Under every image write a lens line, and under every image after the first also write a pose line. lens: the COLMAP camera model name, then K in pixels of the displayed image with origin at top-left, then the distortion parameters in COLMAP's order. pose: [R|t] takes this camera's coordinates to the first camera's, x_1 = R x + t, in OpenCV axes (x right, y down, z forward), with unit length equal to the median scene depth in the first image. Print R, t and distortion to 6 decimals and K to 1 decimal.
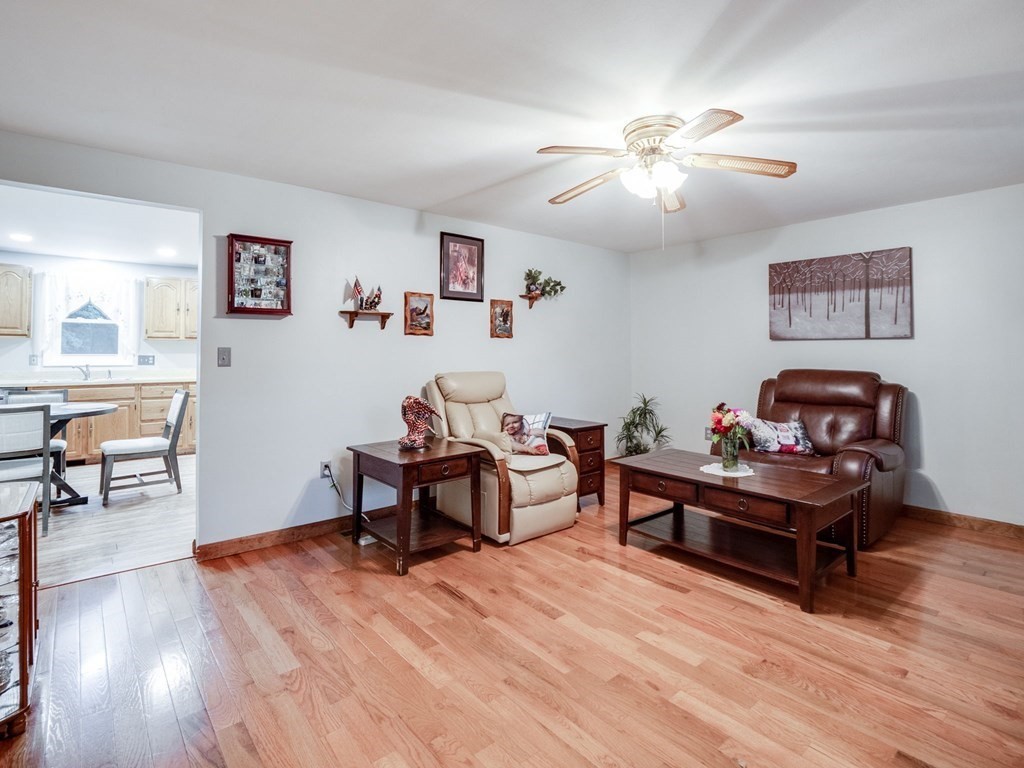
lens RADIAL K [[510.3, 0, 496.8], [0, 510.3, 343.1], [0, 0, 1]] dist [-0.002699, -0.000470]
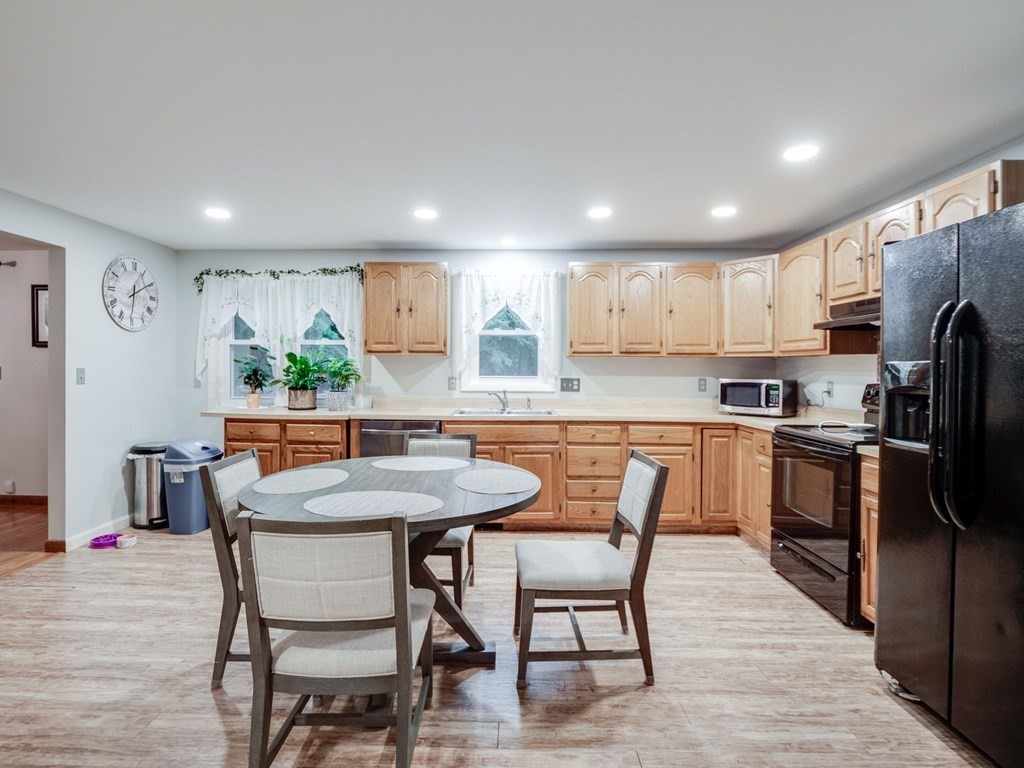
lens RADIAL K [[507.7, 0, 504.3], [0, 507.7, 367.5], [0, 0, 1]] dist [-0.003830, -0.001112]
pose [[0.762535, -0.001355, -0.646946, -0.328711], [0.010086, 0.999901, 0.009794, 0.001456], [0.646868, -0.013993, 0.762473, 0.439781]]
